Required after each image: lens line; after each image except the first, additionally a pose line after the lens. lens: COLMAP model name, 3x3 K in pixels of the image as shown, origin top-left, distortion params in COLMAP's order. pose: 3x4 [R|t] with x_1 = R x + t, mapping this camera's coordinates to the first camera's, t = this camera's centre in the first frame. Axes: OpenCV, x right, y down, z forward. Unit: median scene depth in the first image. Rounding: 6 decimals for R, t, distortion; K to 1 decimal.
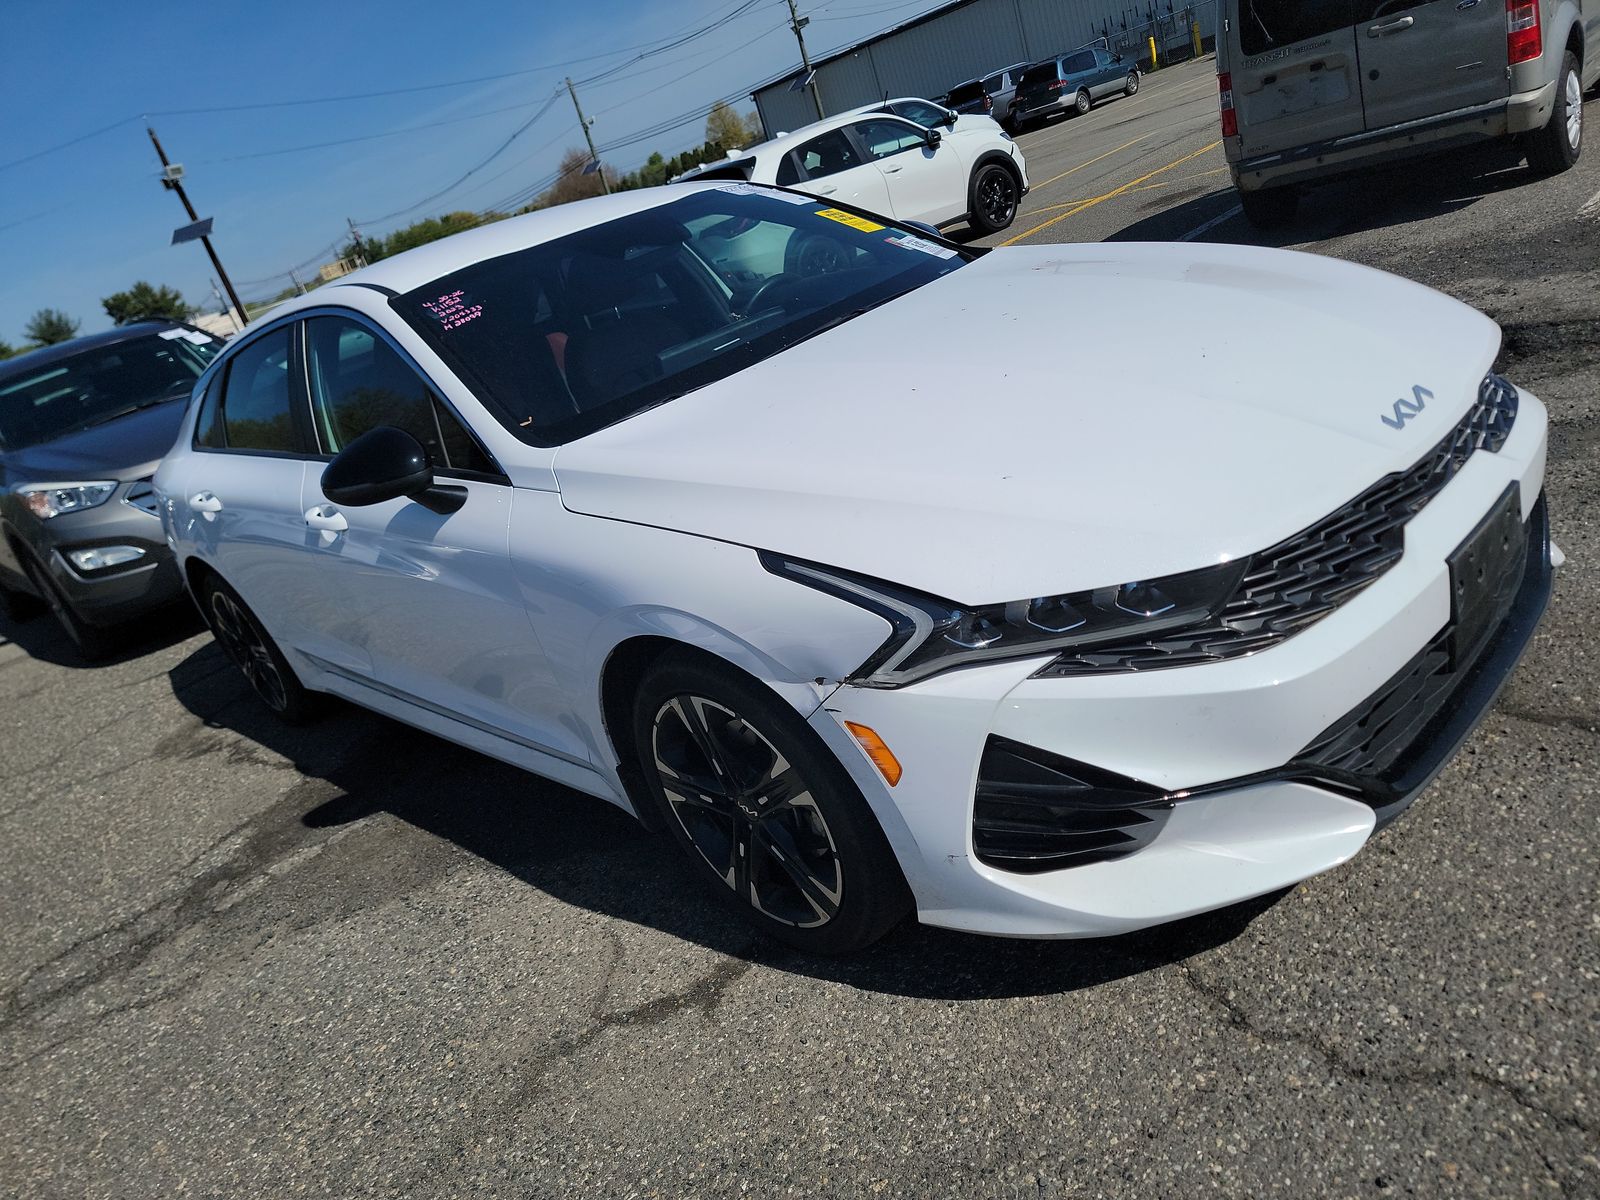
lens RADIAL K [[1189.0, 0, 797.9], [0, 1189.0, 553.4], [0, 0, 1]] dist [0.083915, -0.088253]
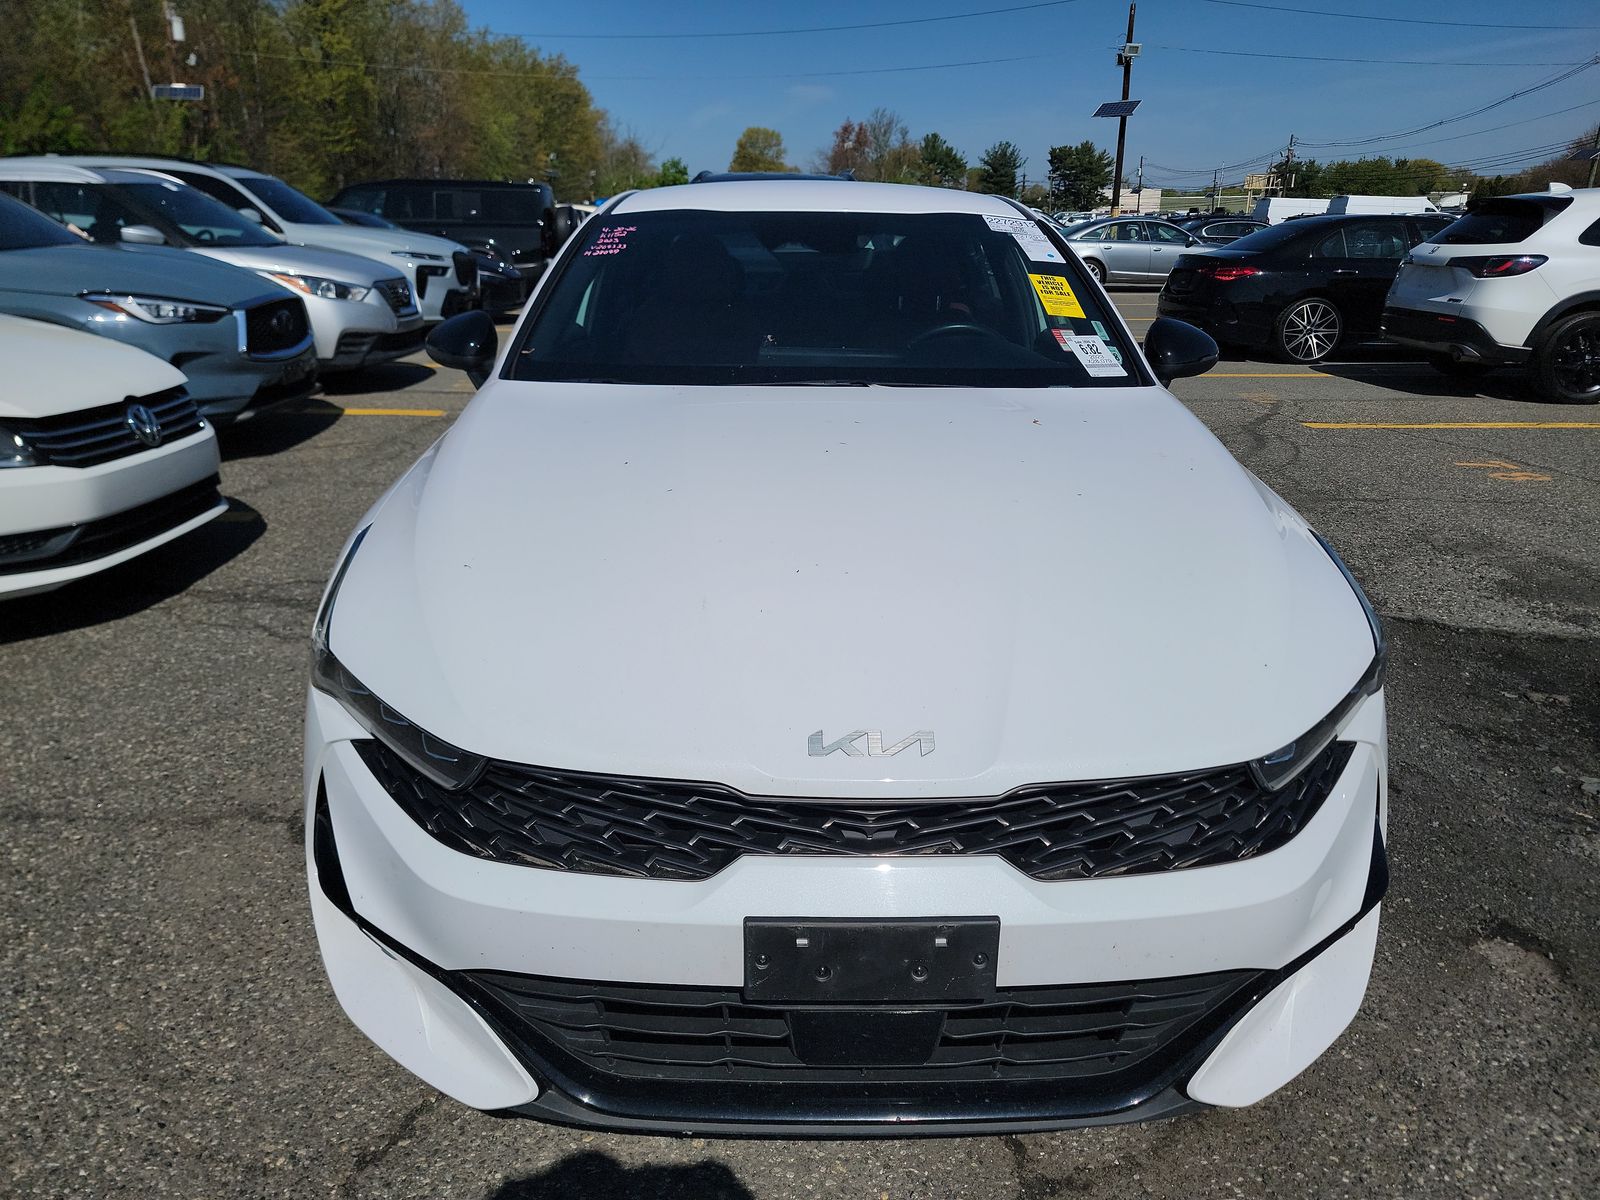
lens RADIAL K [[1189.0, 0, 797.9], [0, 1189.0, 553.4], [0, 0, 1]] dist [0.083915, -0.088253]
pose [[0.684239, 0.471044, -0.556717, 0.843184], [-0.428651, 0.877386, 0.215528, -0.373097], [0.589979, 0.091164, 0.802255, 0.342168]]
